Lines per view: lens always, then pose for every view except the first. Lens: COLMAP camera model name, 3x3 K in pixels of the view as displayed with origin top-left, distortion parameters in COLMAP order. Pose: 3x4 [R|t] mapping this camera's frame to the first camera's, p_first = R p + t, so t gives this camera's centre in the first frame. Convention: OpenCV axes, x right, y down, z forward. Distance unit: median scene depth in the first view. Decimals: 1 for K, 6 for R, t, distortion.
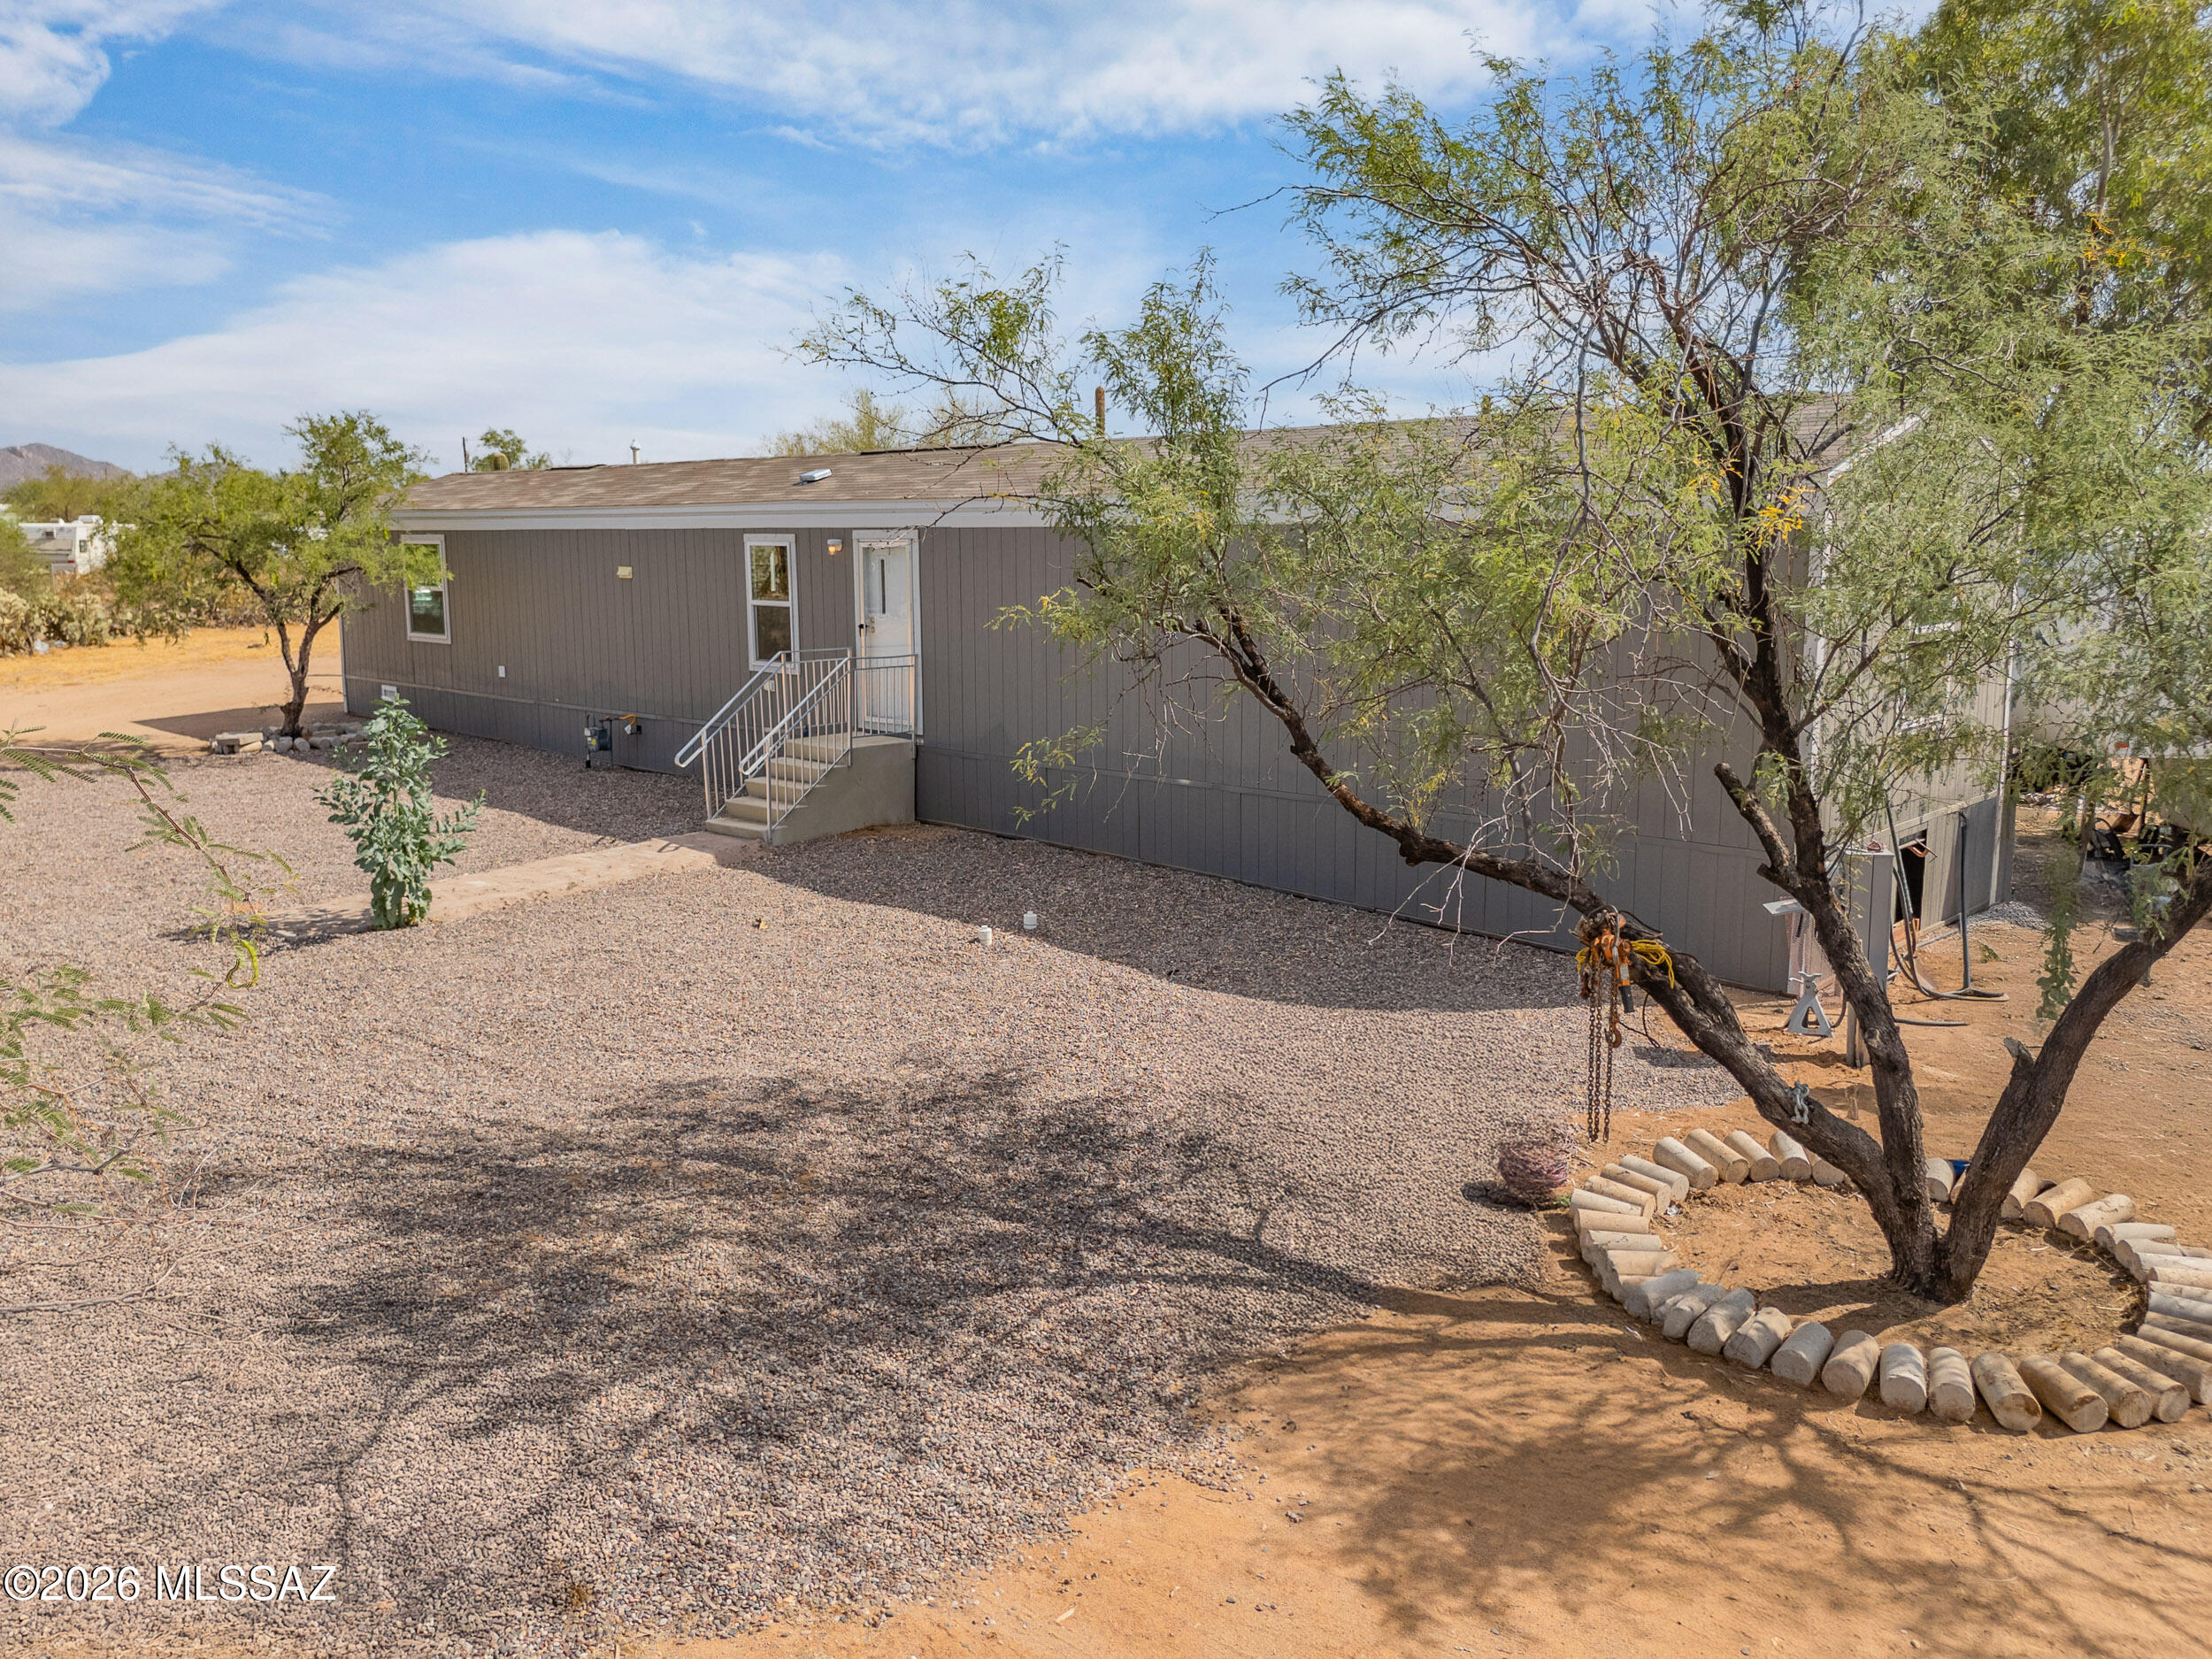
lens RADIAL K [[2025.0, 0, 1190.5], [0, 2025.0, 830.5], [0, 0, 1]] dist [0.015266, 0.005177]
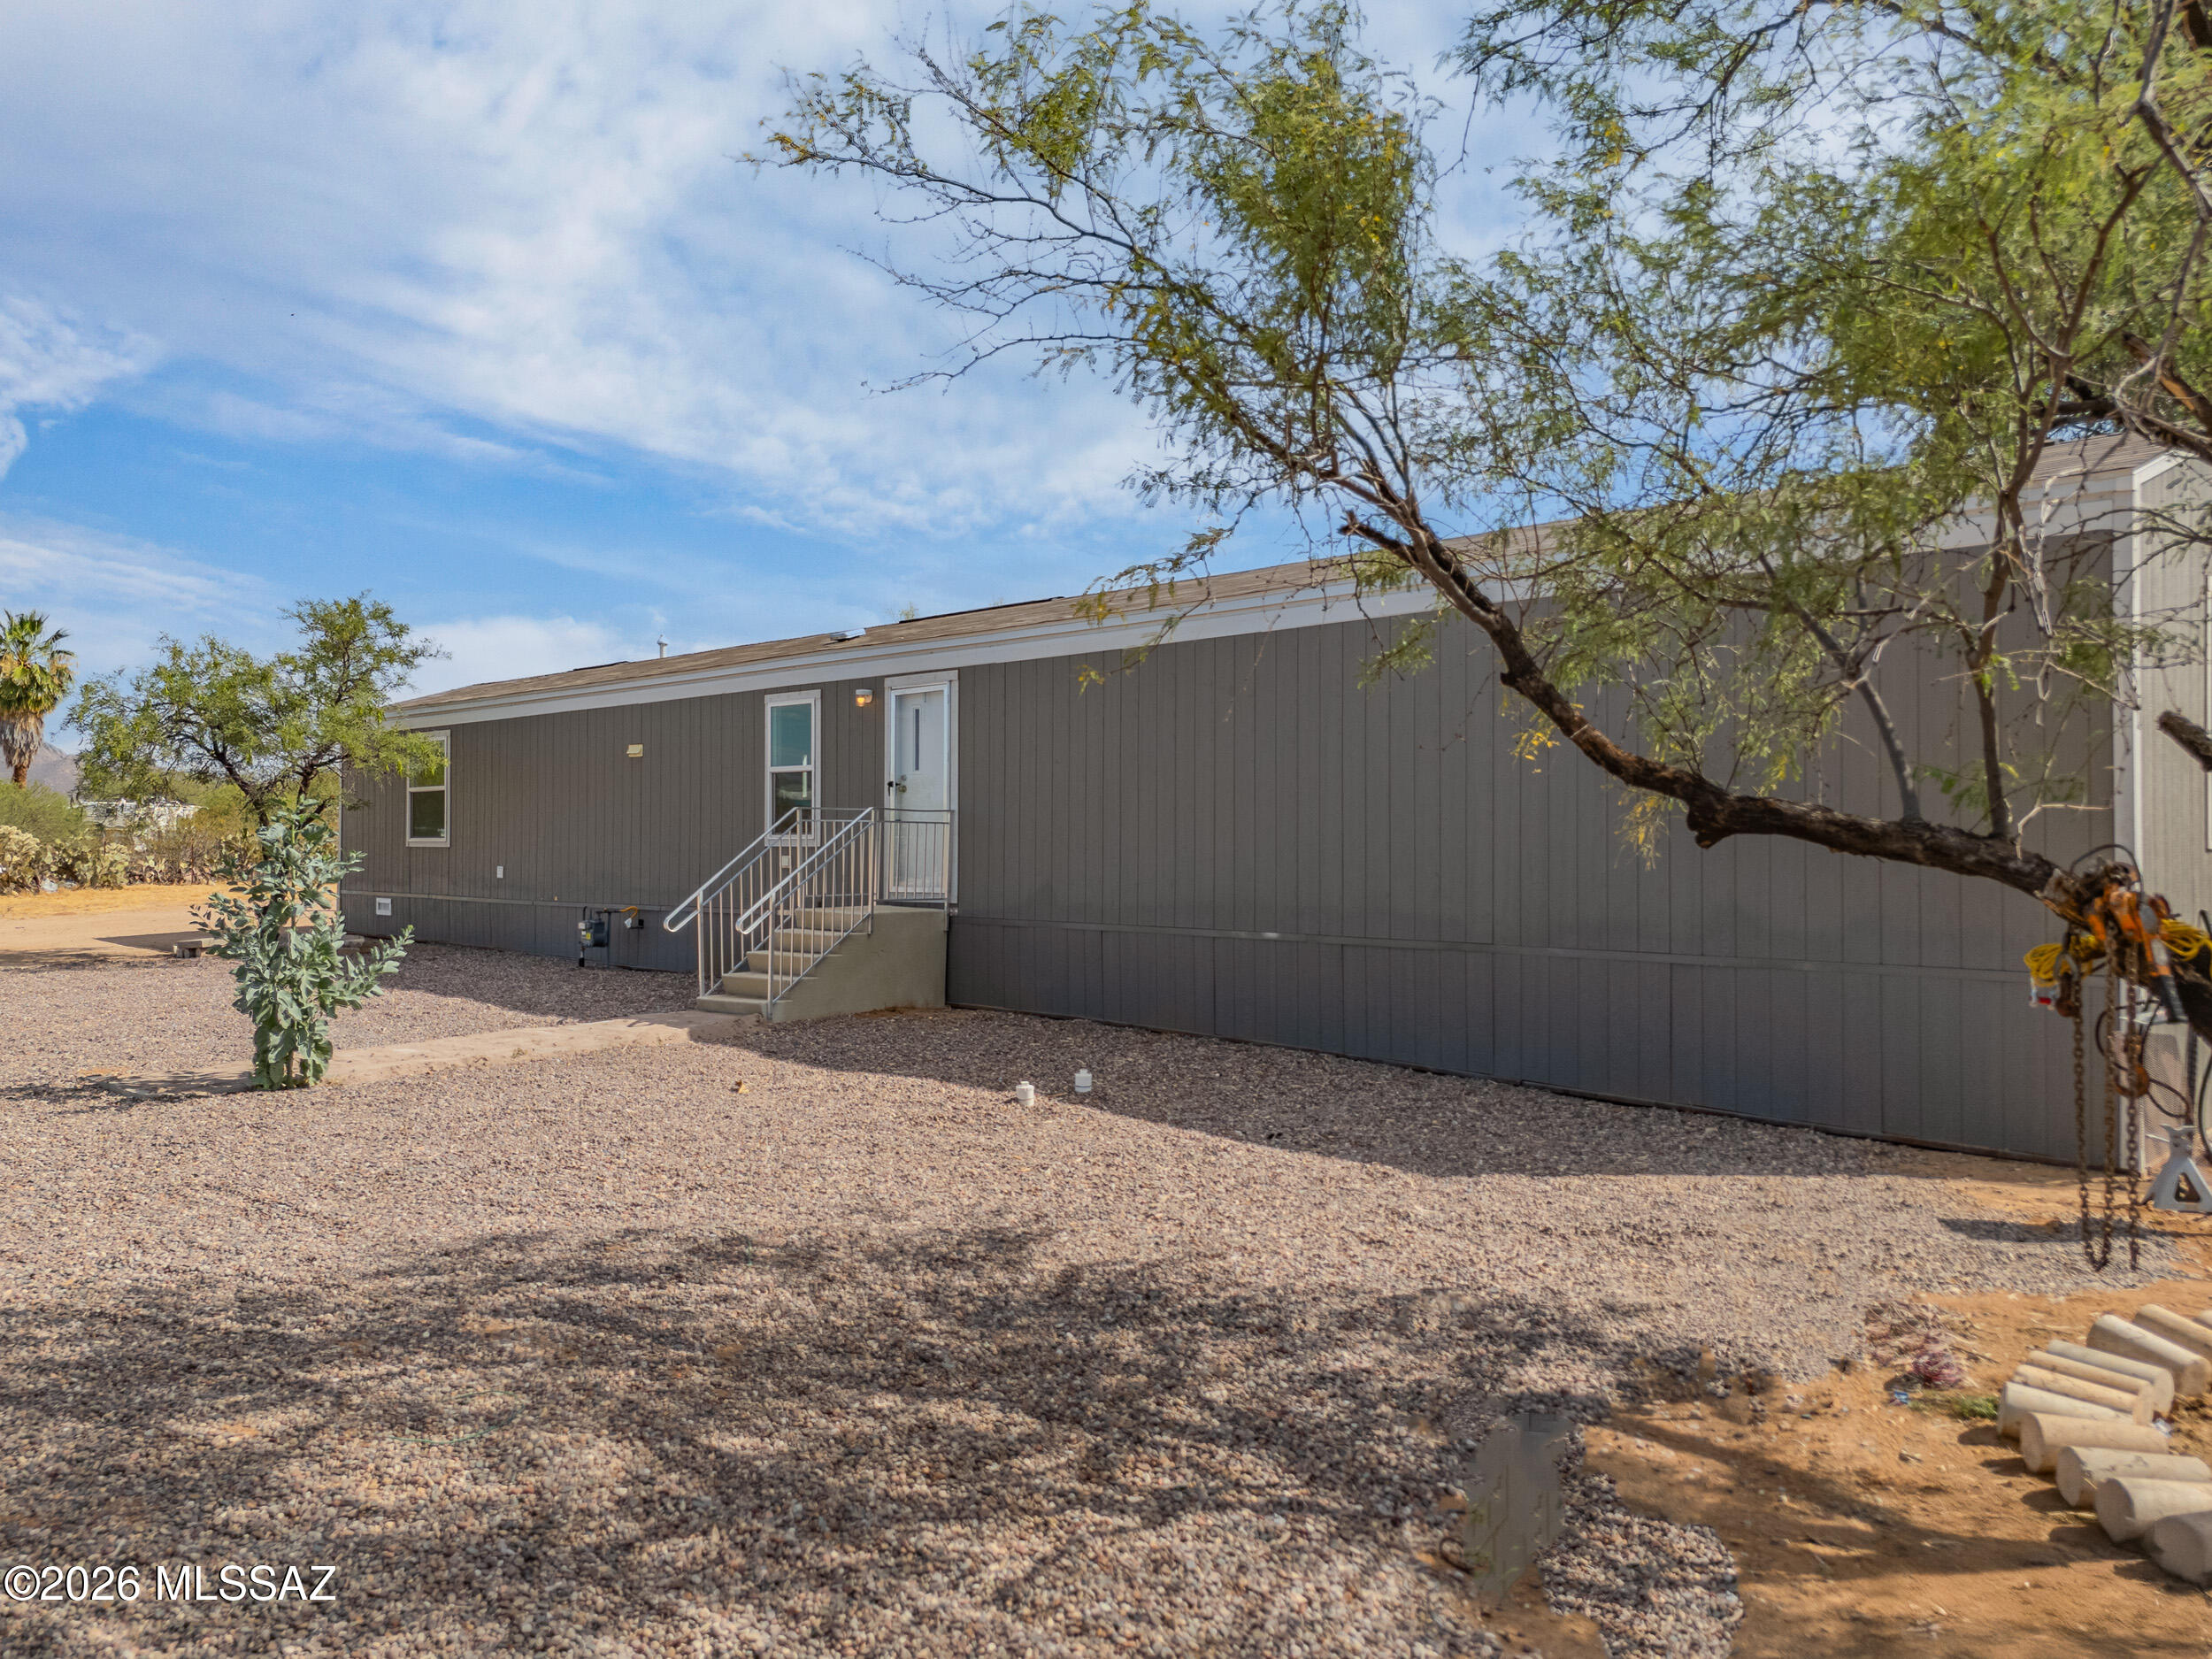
lens RADIAL K [[1915.3, 0, 1163.8], [0, 1915.3, 784.3], [0, 0, 1]] dist [0.035935, -0.020563]
pose [[0.999524, 0.001896, -0.030807, -0.025163], [-0.007726, 0.981701, -0.190270, 0.070694], [0.029883, 0.190417, 0.981248, 0.248423]]
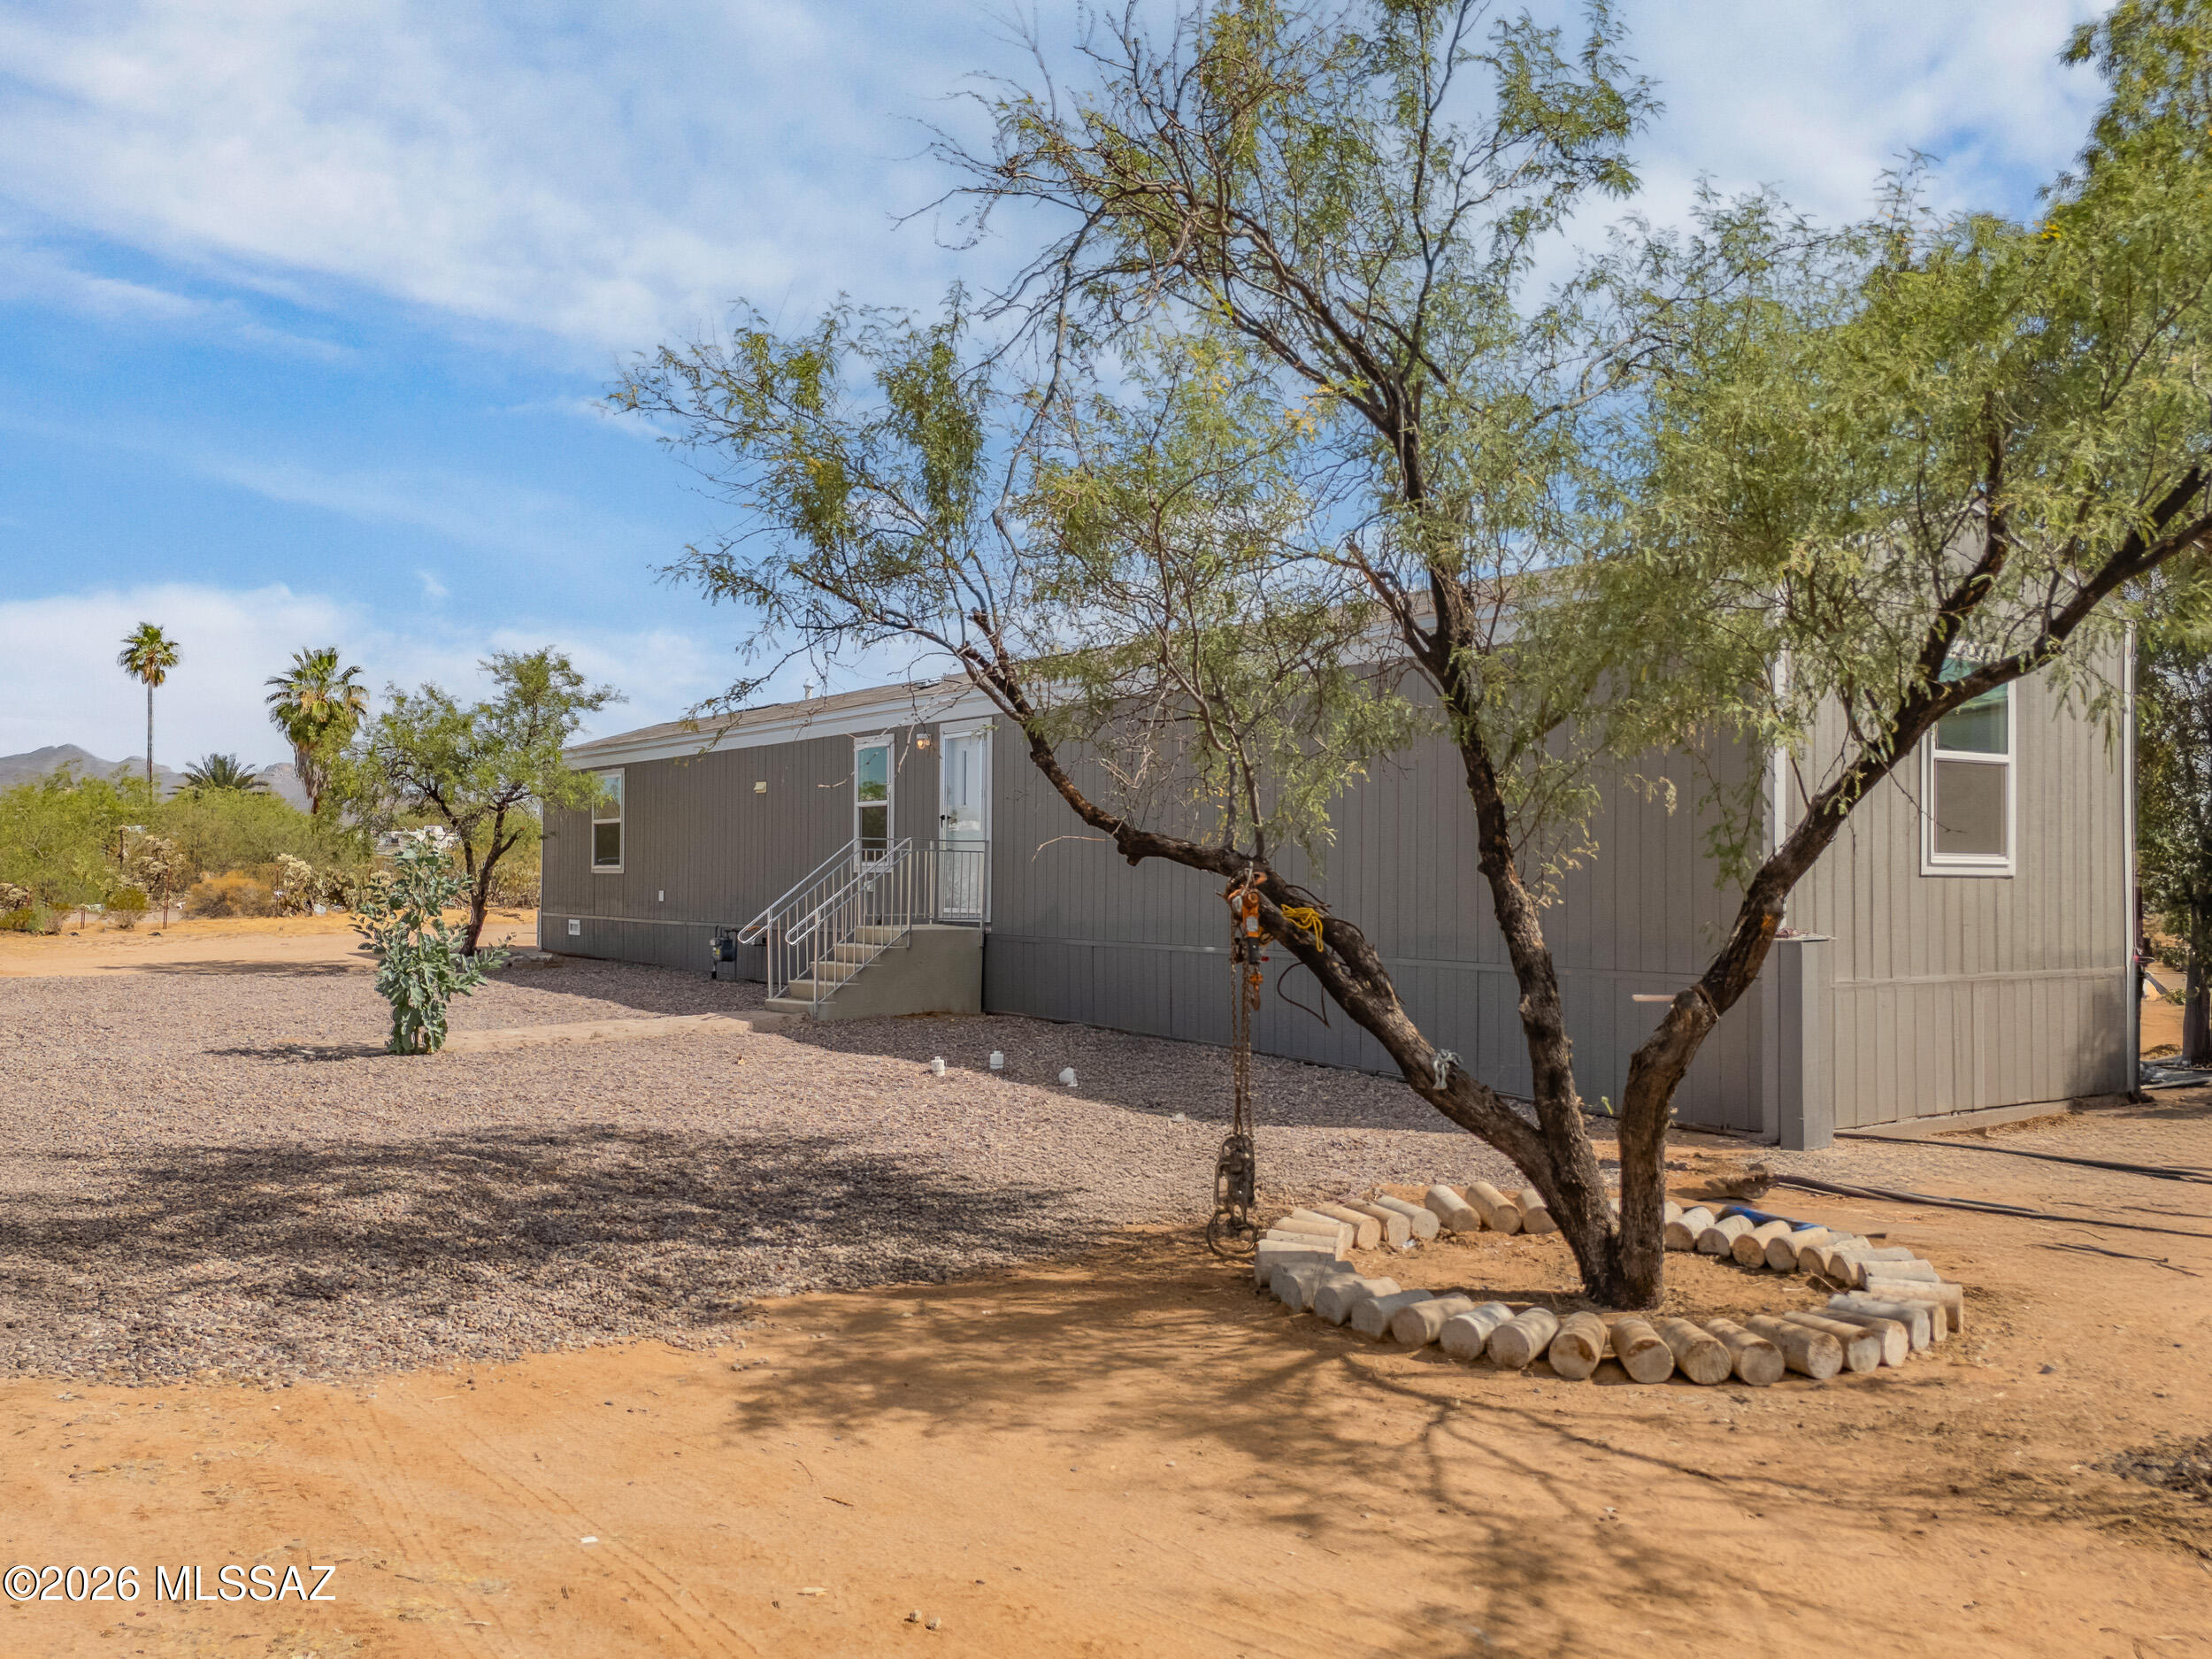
lens RADIAL K [[2218.6, 0, 1106.0], [0, 2218.6, 829.5], [0, 0, 1]] dist [0.024407, -0.020950]
pose [[0.971995, 0.000910, -0.235002, 0.215961], [-0.043465, 0.983435, -0.175972, 0.117562], [0.230949, 0.181258, 0.955933, -0.019860]]
